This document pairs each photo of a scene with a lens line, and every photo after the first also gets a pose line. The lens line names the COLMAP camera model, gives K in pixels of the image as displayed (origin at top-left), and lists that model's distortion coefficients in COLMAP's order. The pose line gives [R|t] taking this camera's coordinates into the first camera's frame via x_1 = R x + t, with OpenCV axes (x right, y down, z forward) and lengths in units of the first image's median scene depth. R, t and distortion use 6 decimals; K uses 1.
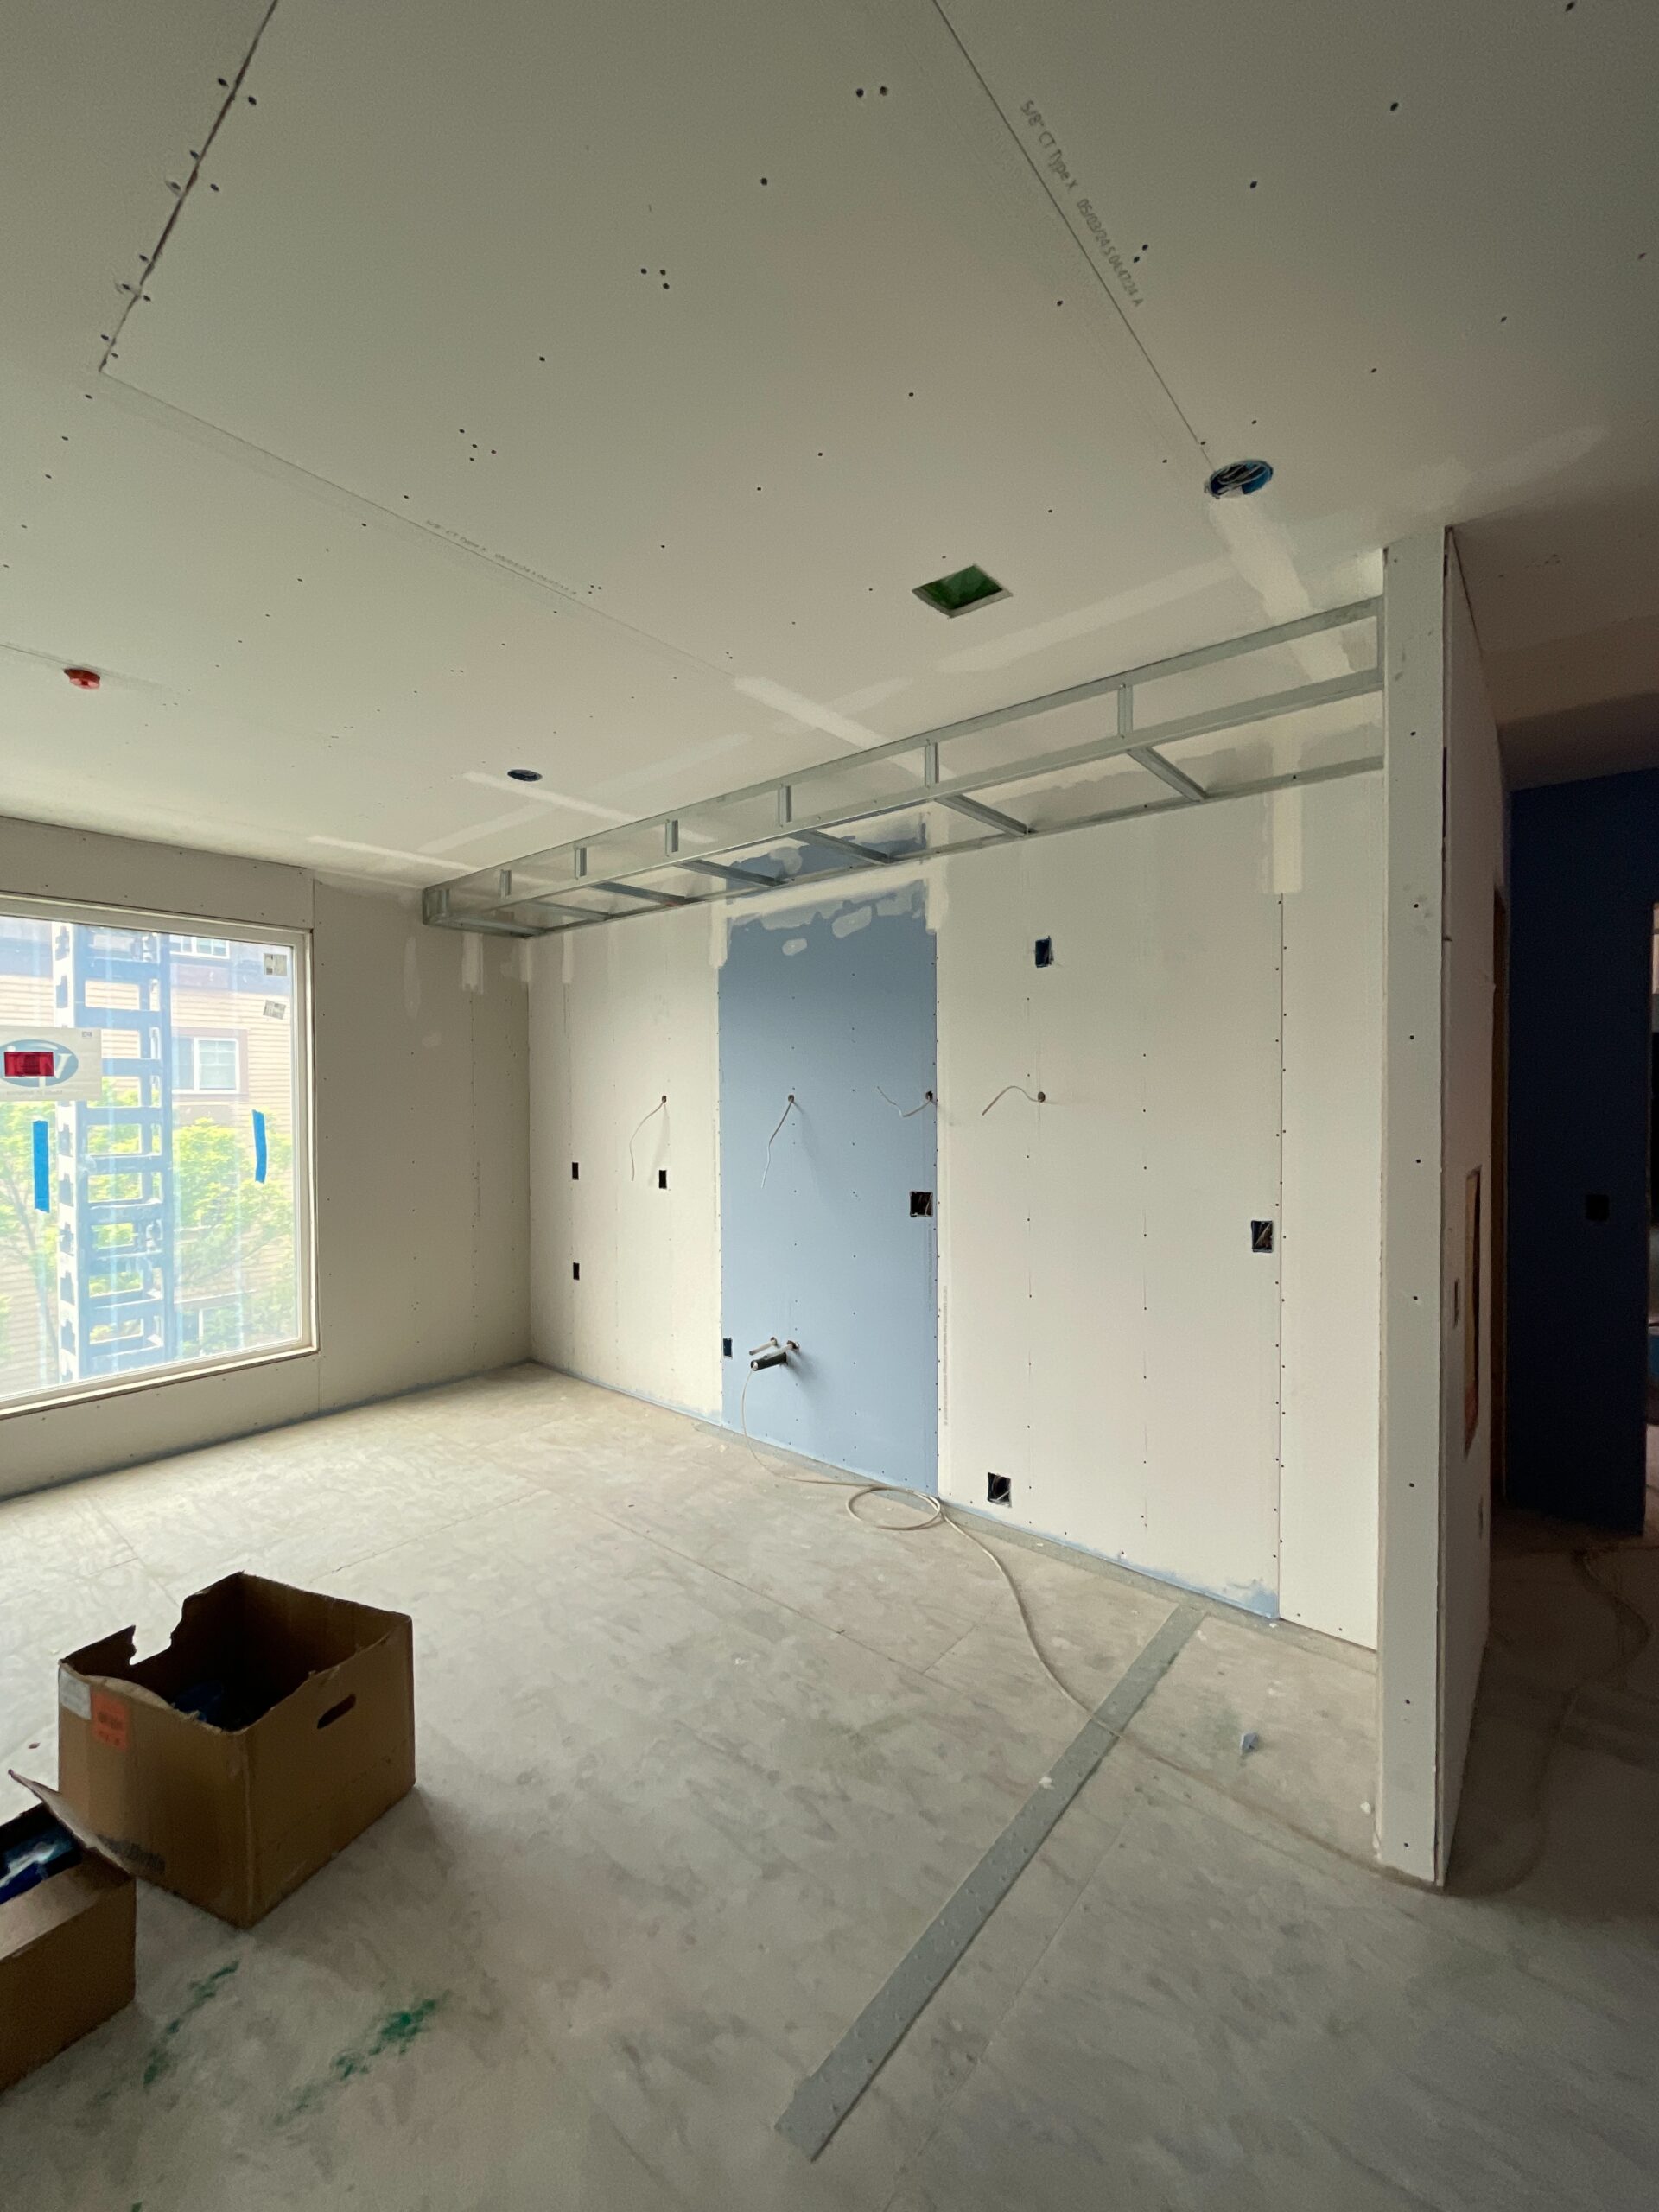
lens RADIAL K [[892.2, 0, 828.5], [0, 892.2, 1099.6], [0, 0, 1]] dist [-0.008443, 0.000937]
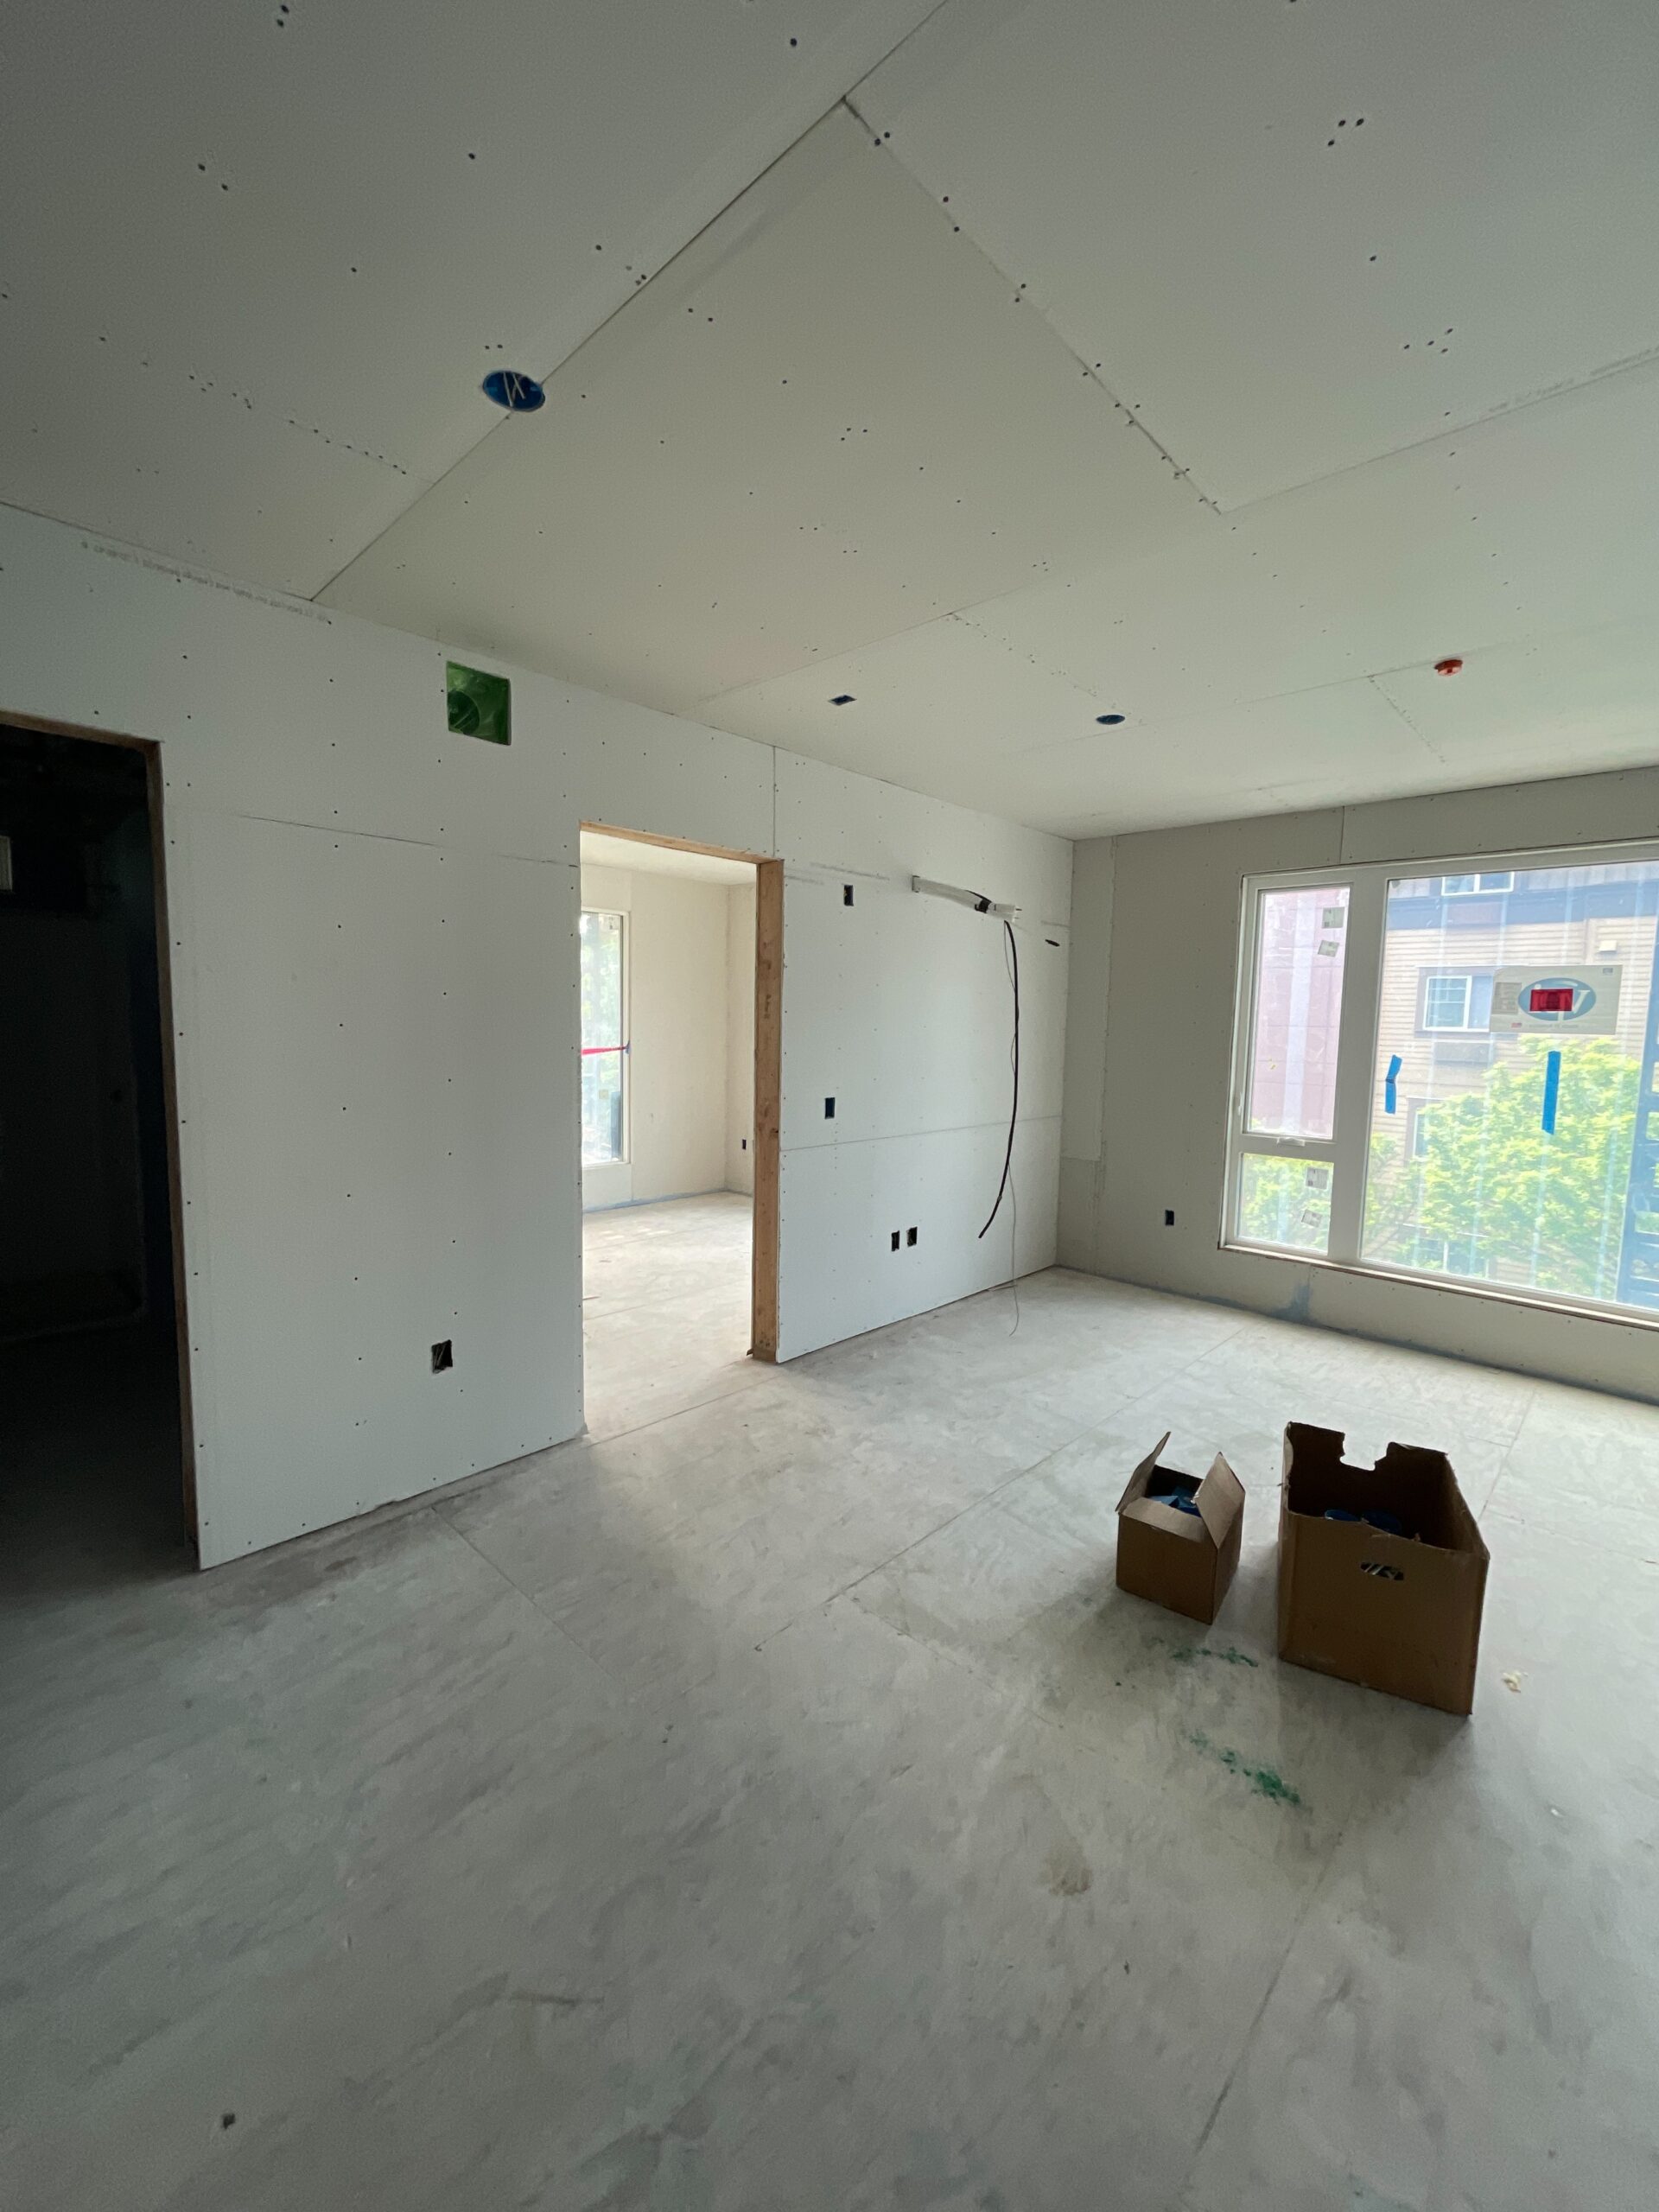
lens RADIAL K [[892.2, 0, 841.9], [0, 892.2, 1095.0], [0, 0, 1]] dist [-0.008443, 0.000937]
pose [[-0.060972, 0.088804, -0.994181, 0.512859], [-0.031753, 0.995358, 0.090857, 0.010650], [0.997634, 0.037108, -0.057870, 0.337186]]
